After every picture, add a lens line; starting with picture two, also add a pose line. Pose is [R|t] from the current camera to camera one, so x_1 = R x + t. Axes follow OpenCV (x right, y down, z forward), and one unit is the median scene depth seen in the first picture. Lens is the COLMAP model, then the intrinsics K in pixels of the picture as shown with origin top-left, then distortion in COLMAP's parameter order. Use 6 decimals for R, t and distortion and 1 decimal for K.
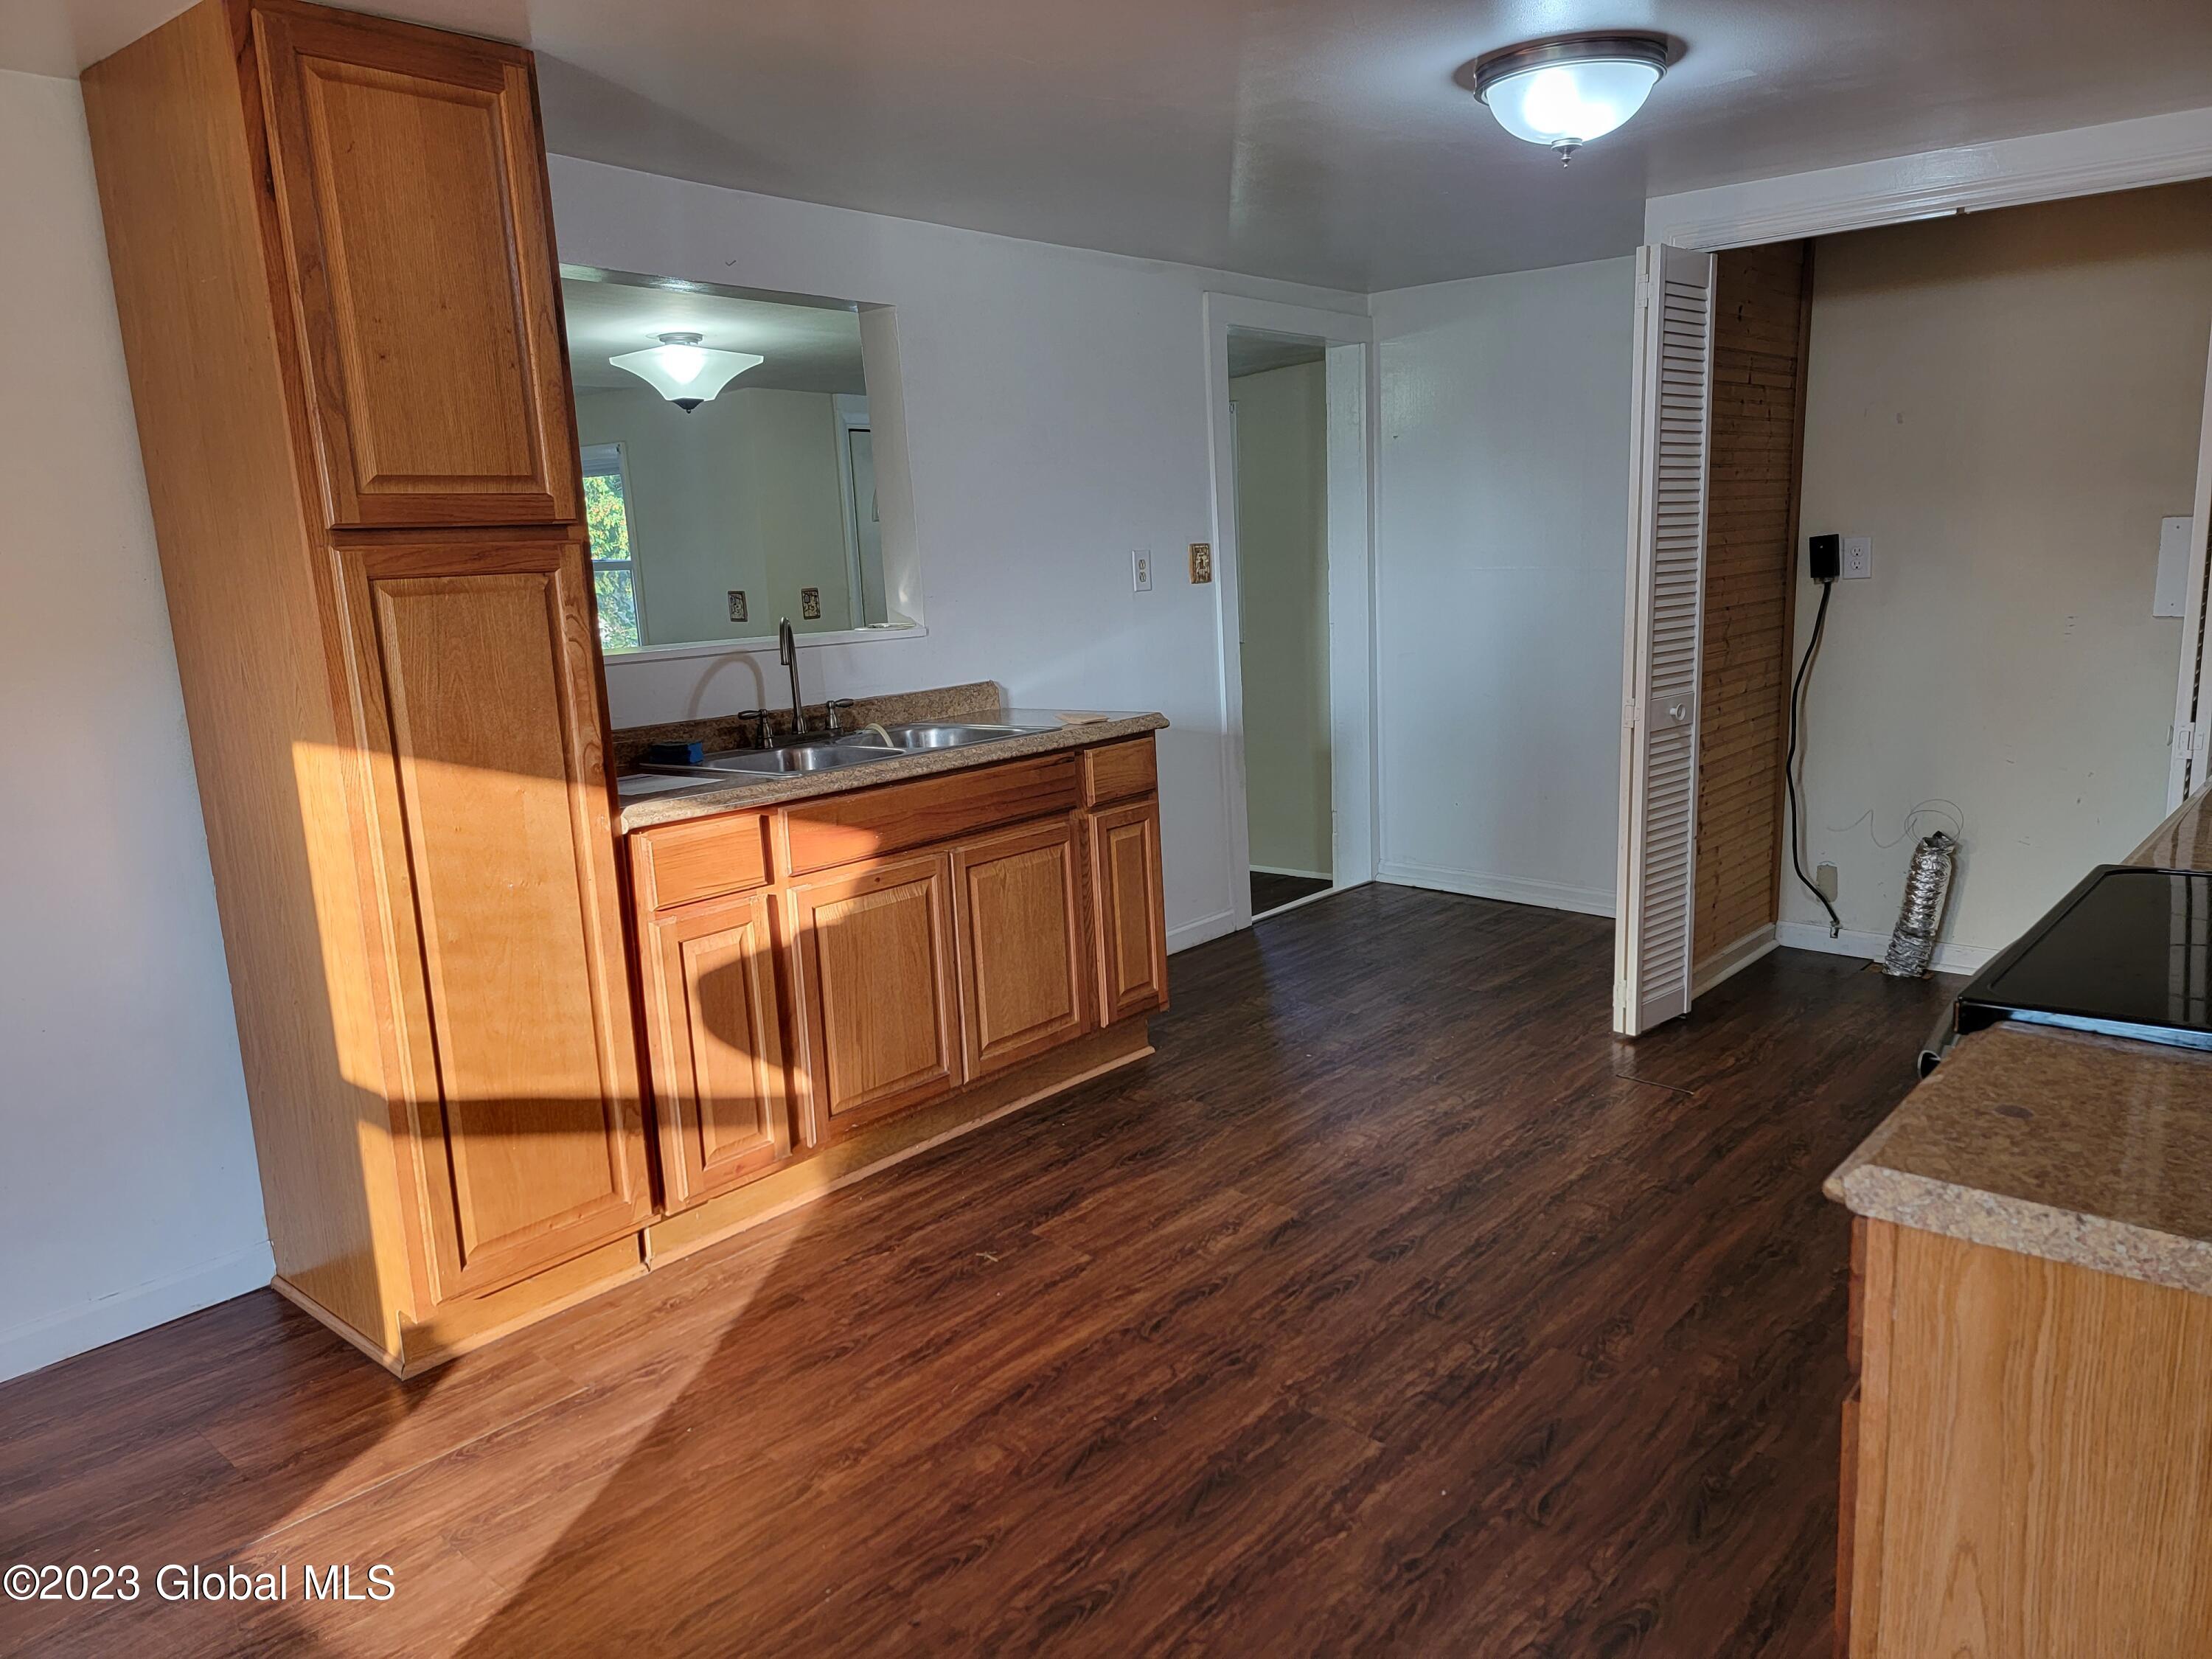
lens RADIAL K [[1530.9, 0, 1113.3], [0, 1530.9, 854.7], [0, 0, 1]] dist [0.089339, -0.077009]
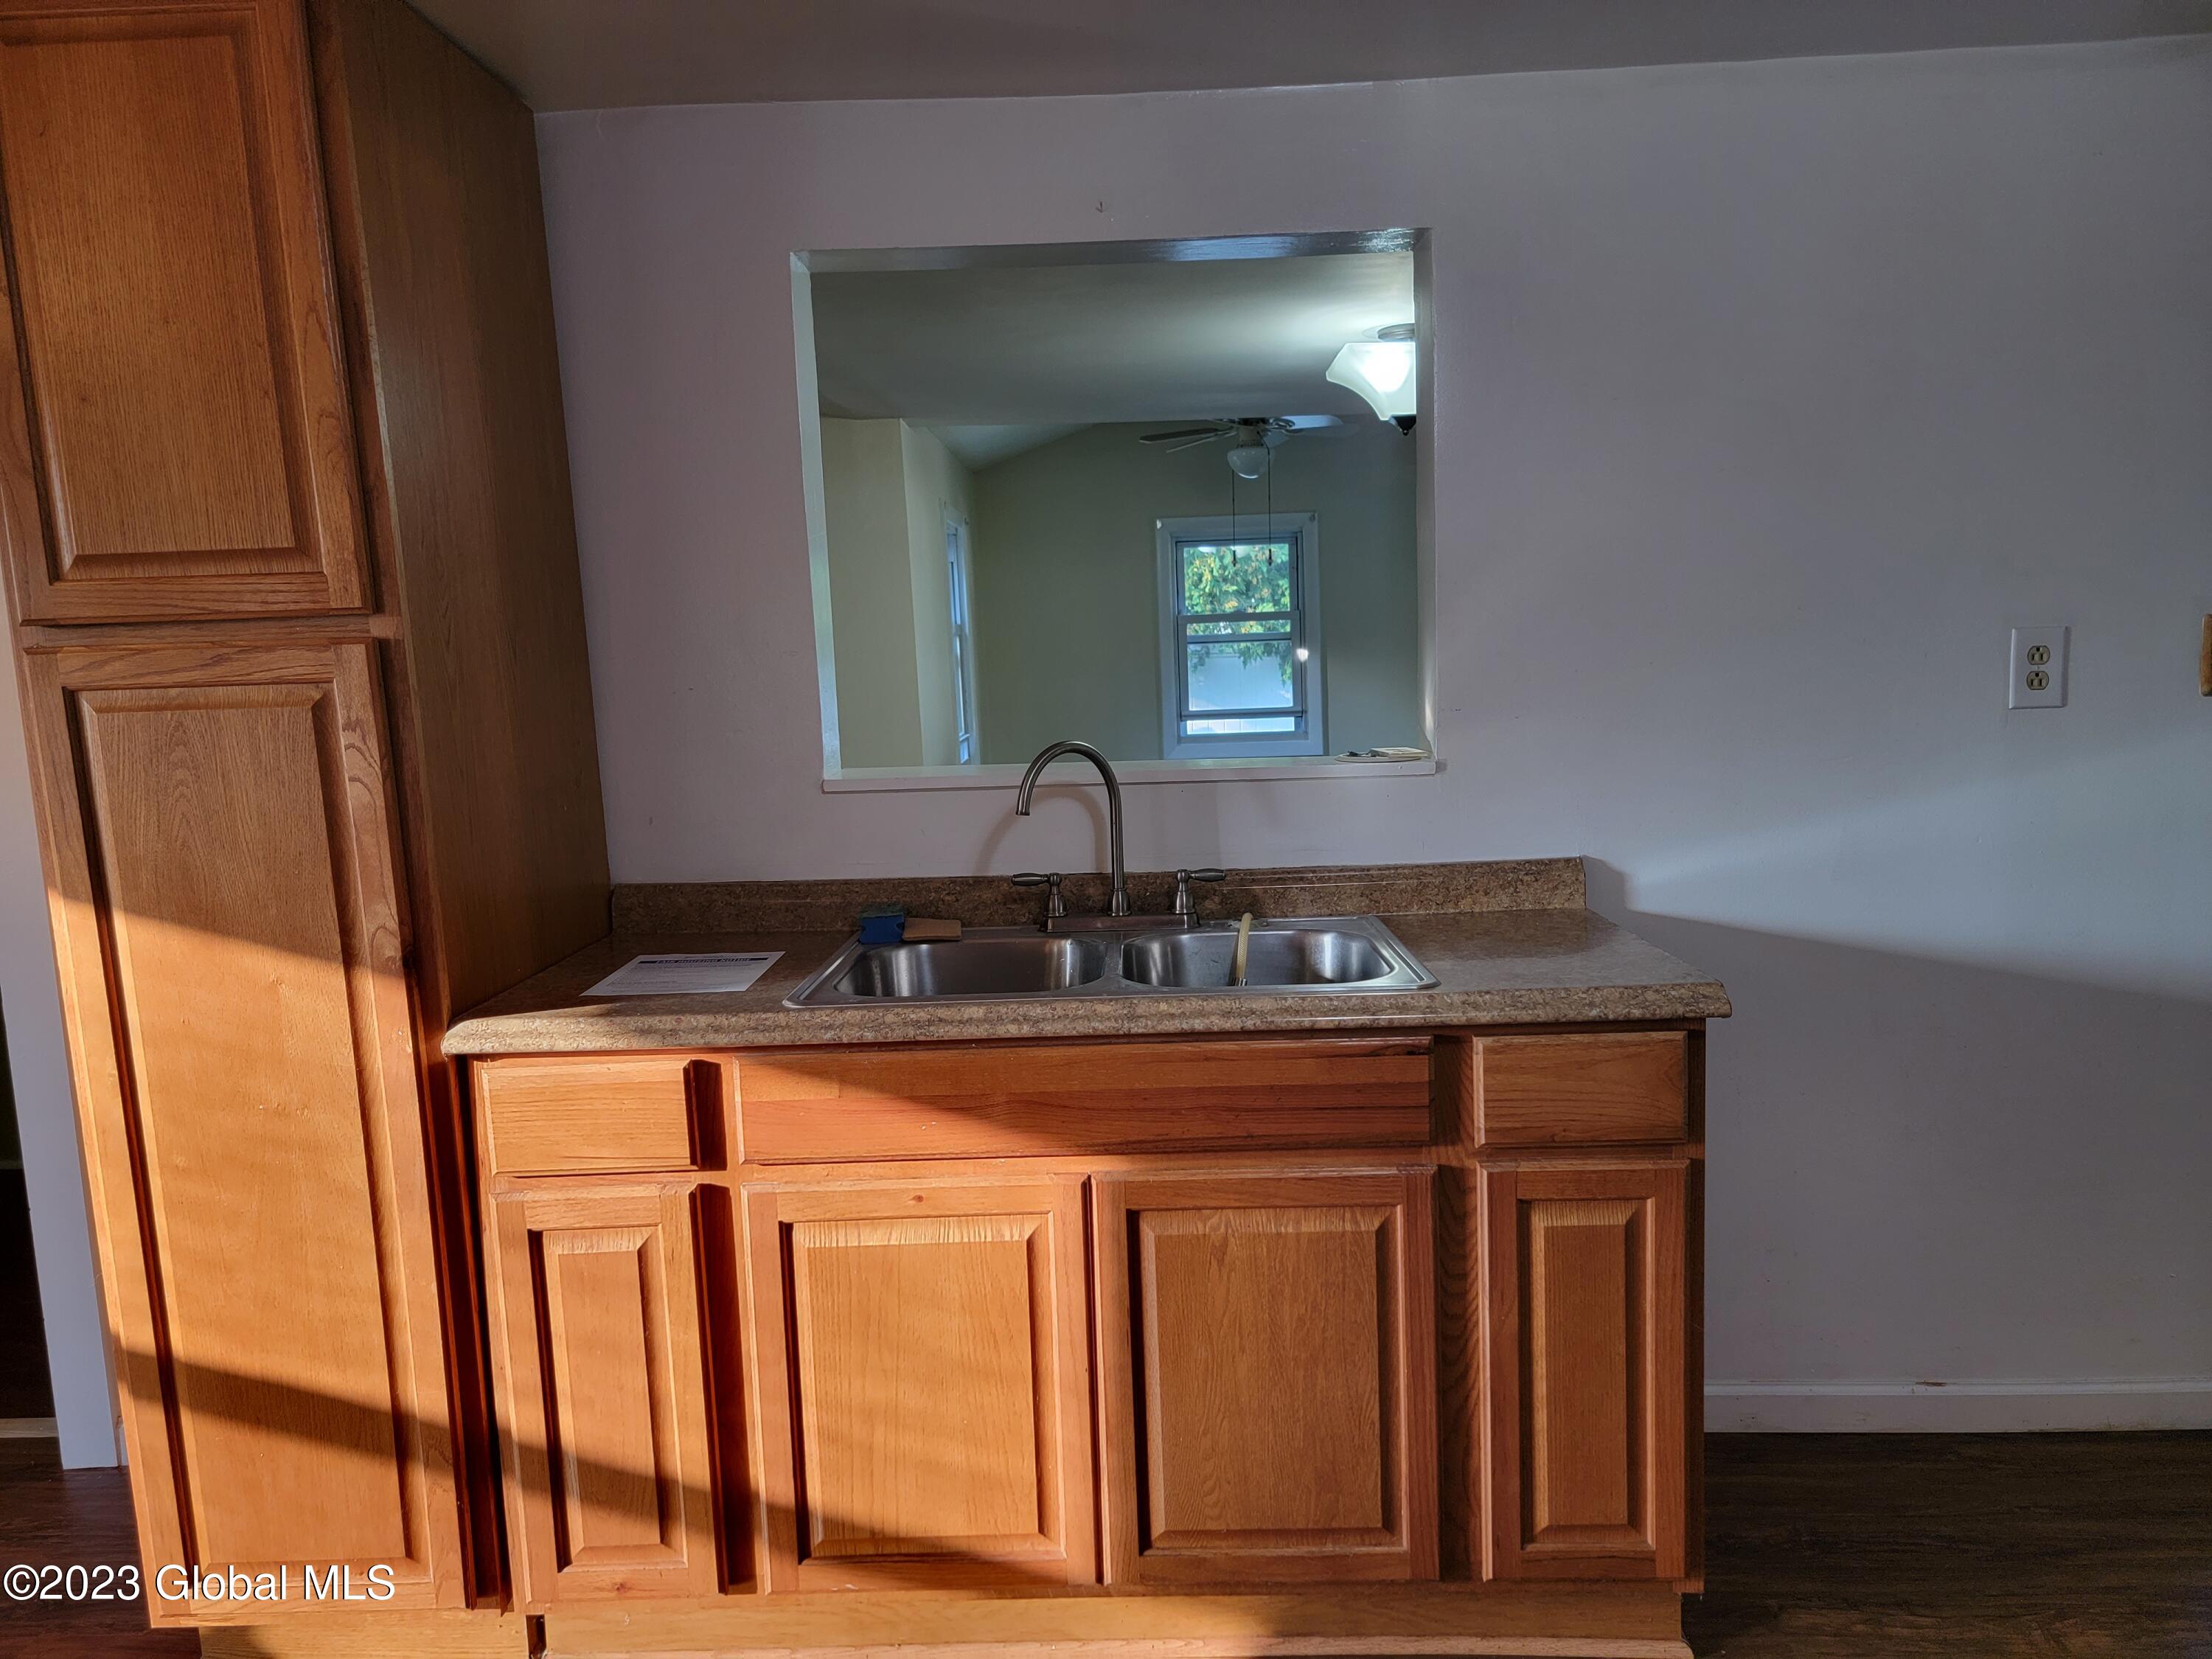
lens RADIAL K [[1530.9, 0, 1113.3], [0, 1530.9, 854.7], [0, 0, 1]] dist [0.089339, -0.077009]
pose [[0.630630, 0.130447, -0.765042, 0.300320], [-0.147935, 0.987903, 0.046503, -0.139410], [0.761853, 0.083850, 0.642299, 0.602805]]
